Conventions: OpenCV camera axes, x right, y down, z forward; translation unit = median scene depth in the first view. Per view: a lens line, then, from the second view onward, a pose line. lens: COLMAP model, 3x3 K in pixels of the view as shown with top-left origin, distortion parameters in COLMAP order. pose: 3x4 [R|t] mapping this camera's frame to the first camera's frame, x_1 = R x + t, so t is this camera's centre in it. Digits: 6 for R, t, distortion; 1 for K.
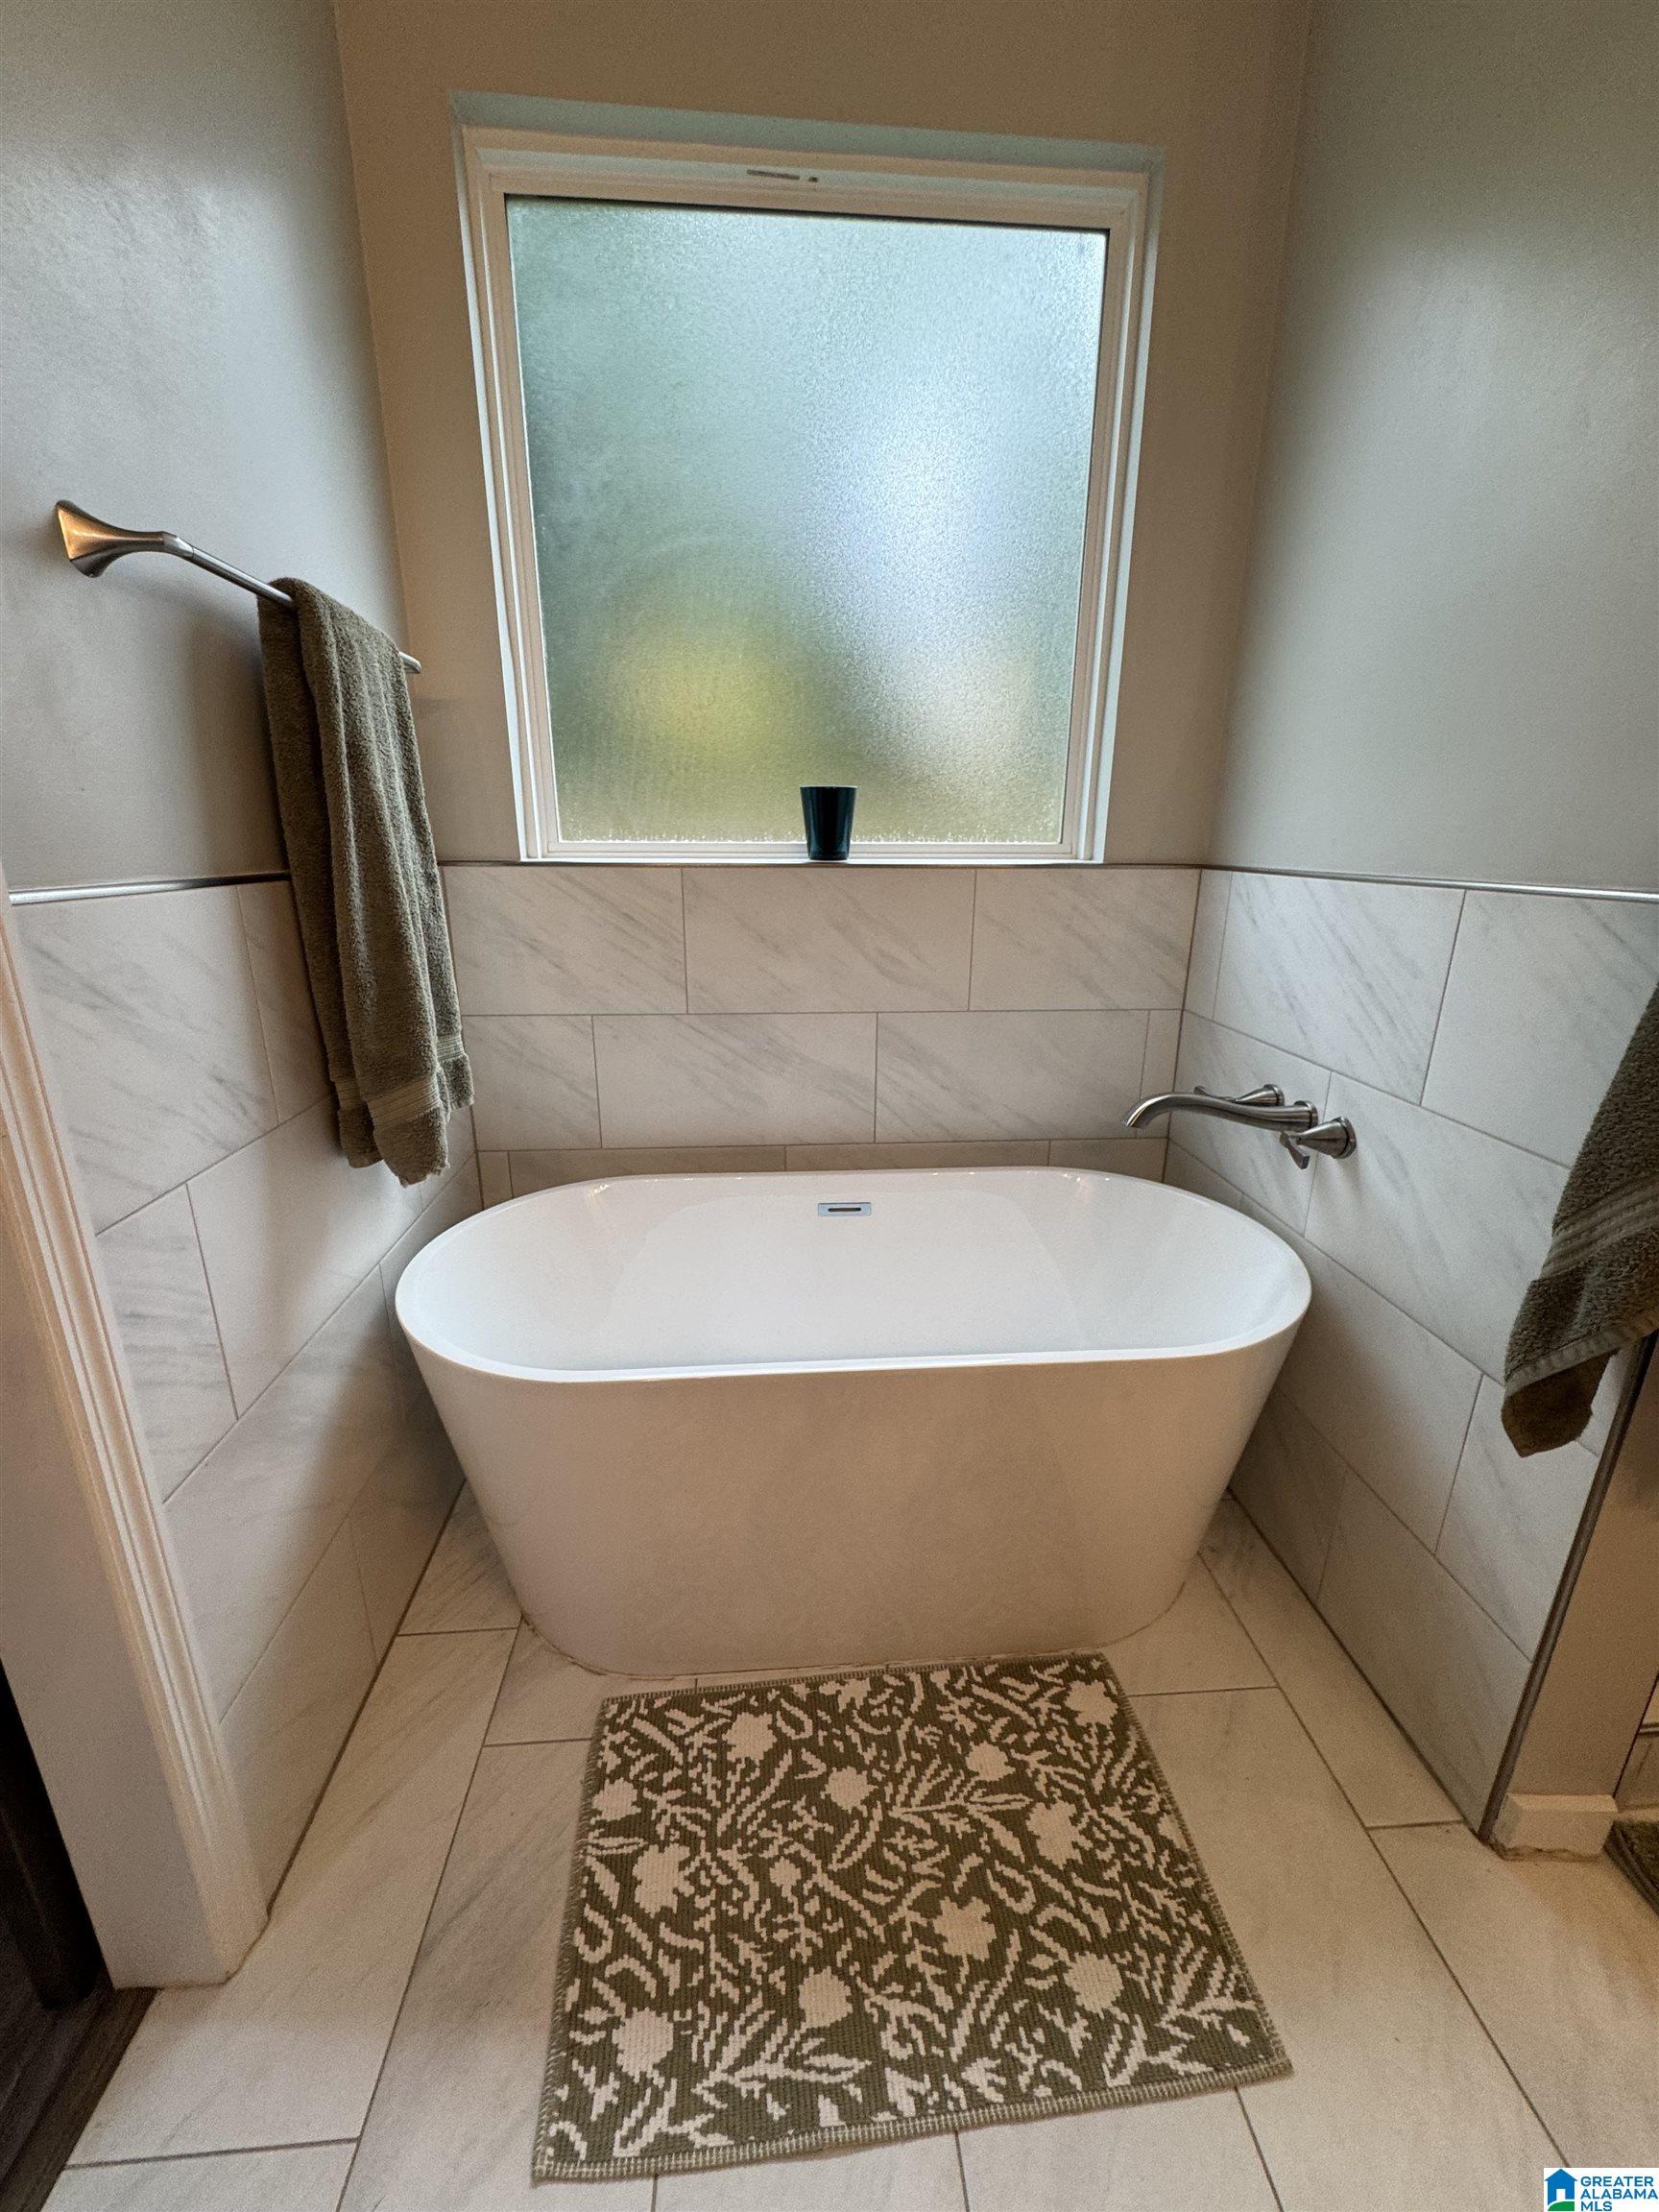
lens RADIAL K [[873.8, 0, 831.5], [0, 873.8, 1103.0], [0, 0, 1]] dist [-0.002153, -0.000173]
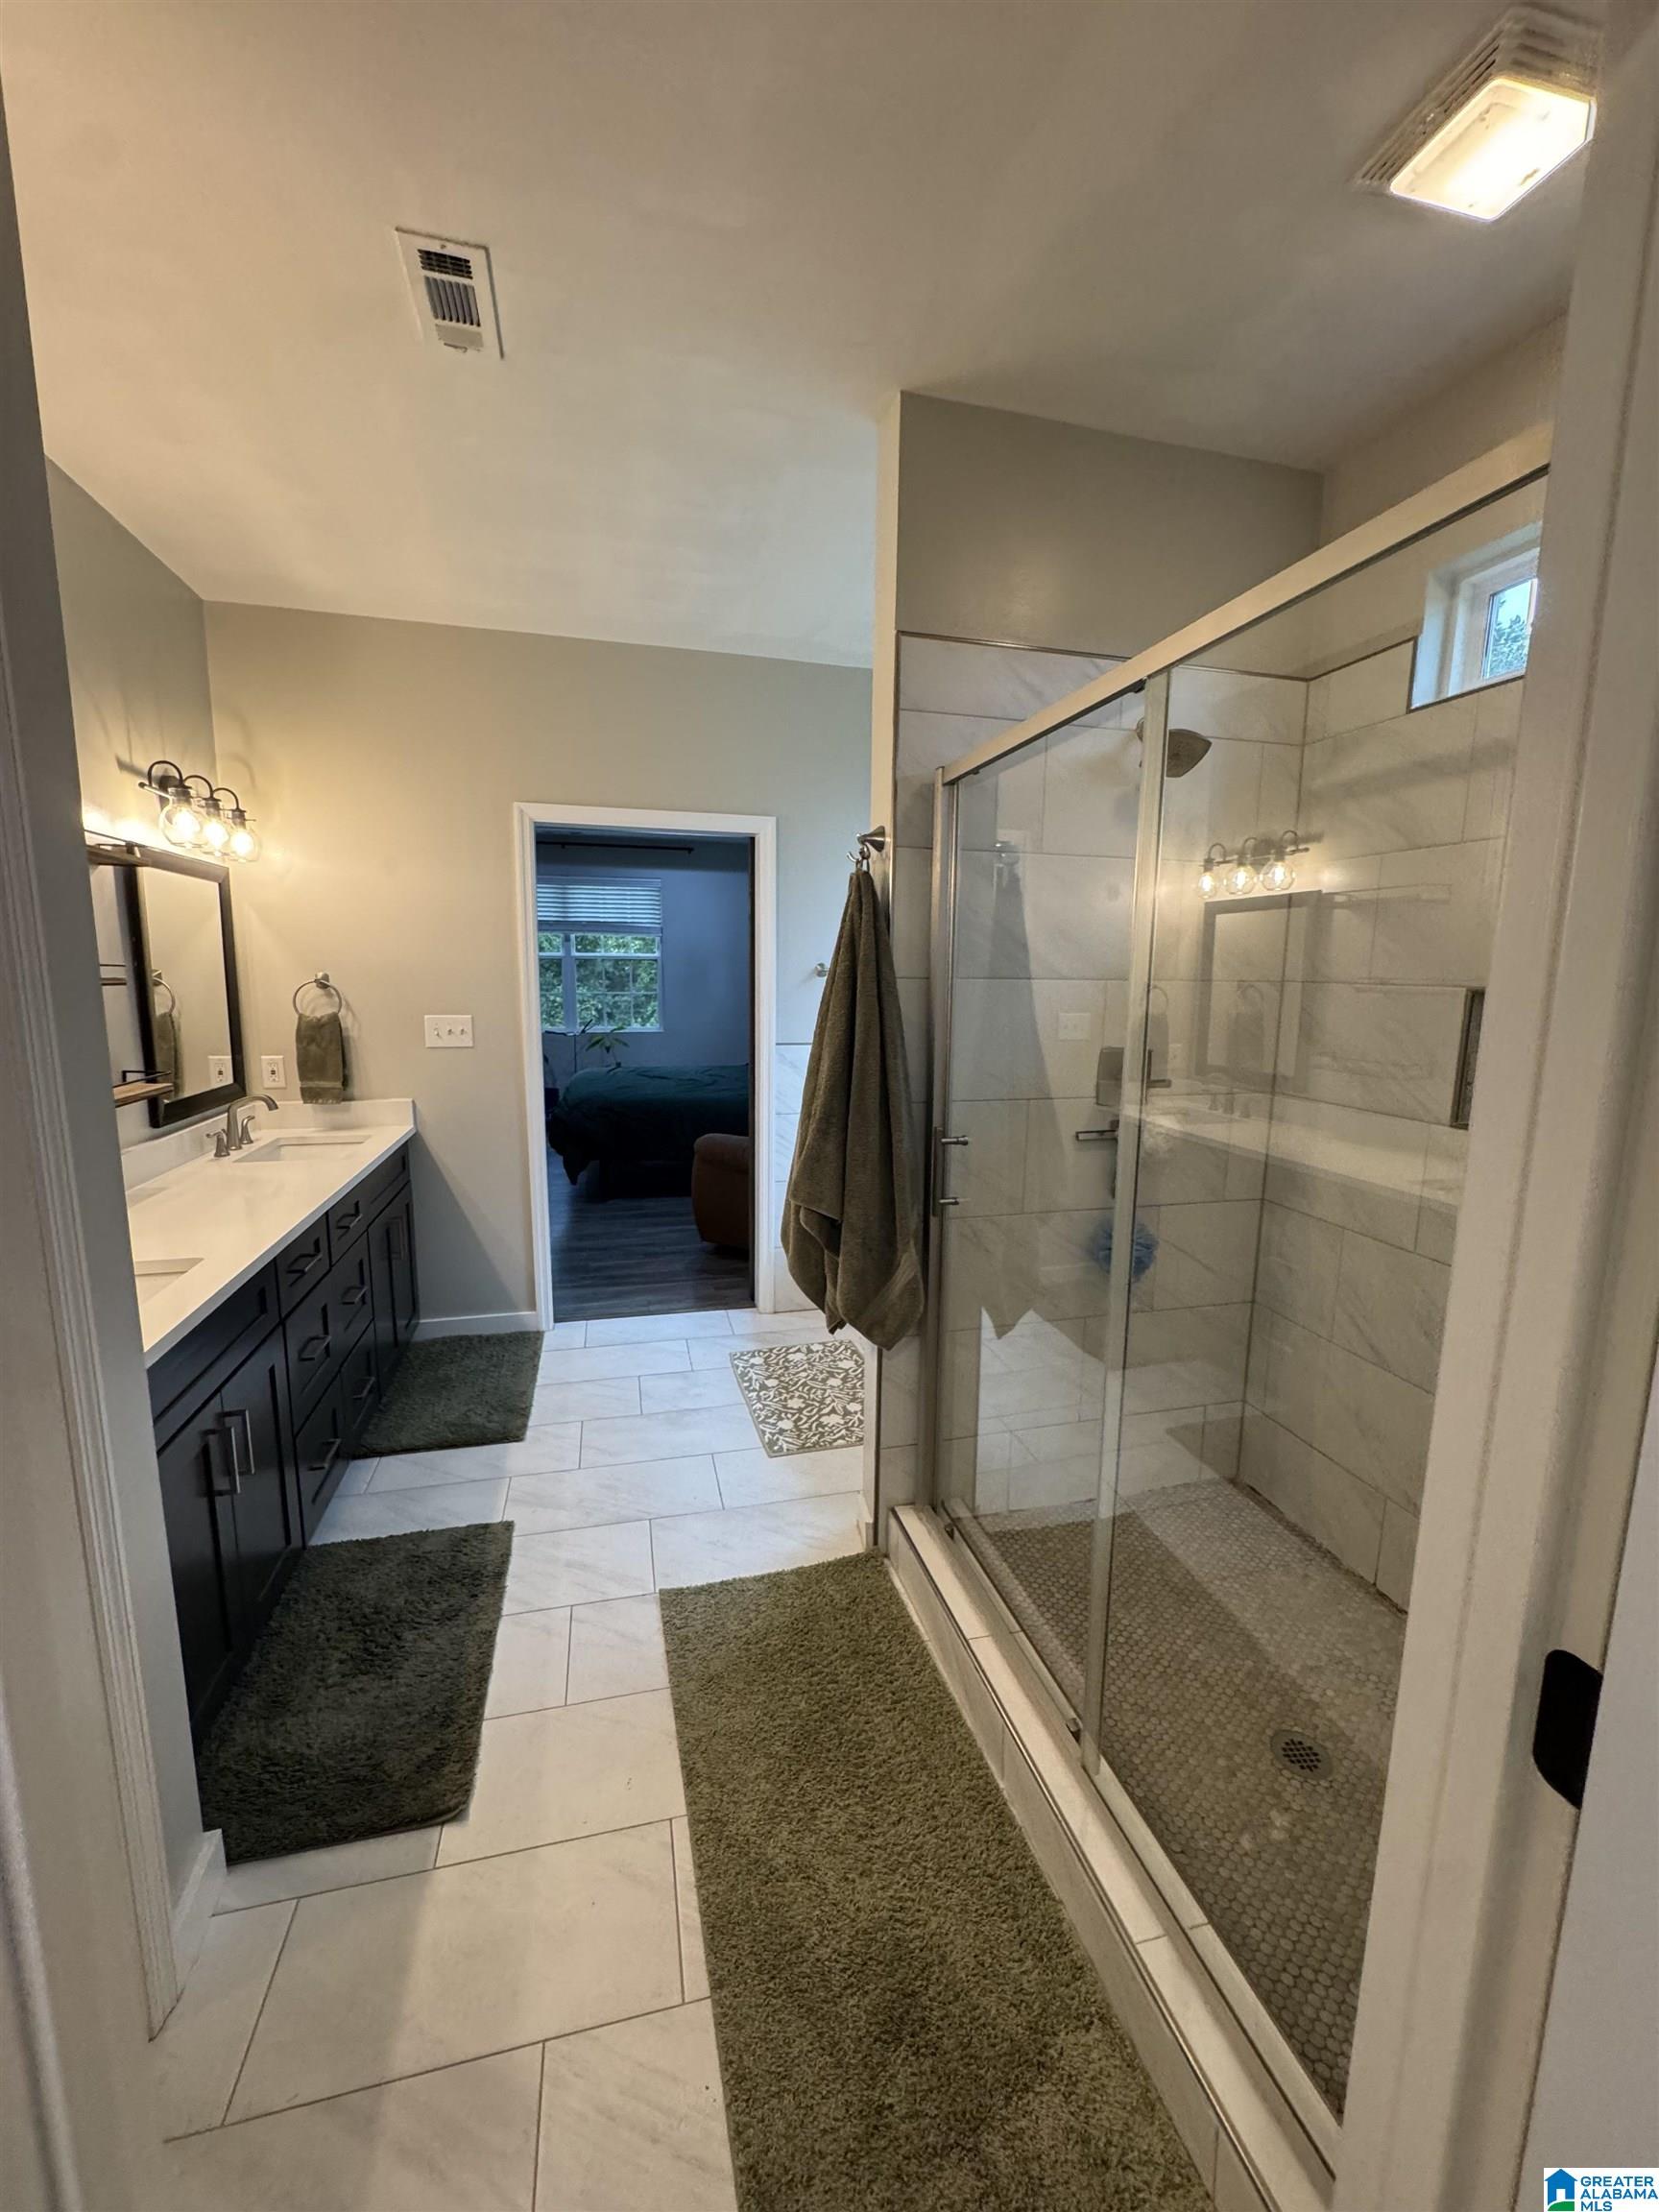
lens RADIAL K [[873.8, 0, 828.5], [0, 873.8, 1107.1], [0, 0, 1]] dist [-0.002153, -0.000173]
pose [[0.165673, 0.143493, -0.975685, 2.879090], [-0.297052, 0.950669, 0.089374, -0.284090], [0.940379, 0.275022, 0.200125, 0.251081]]
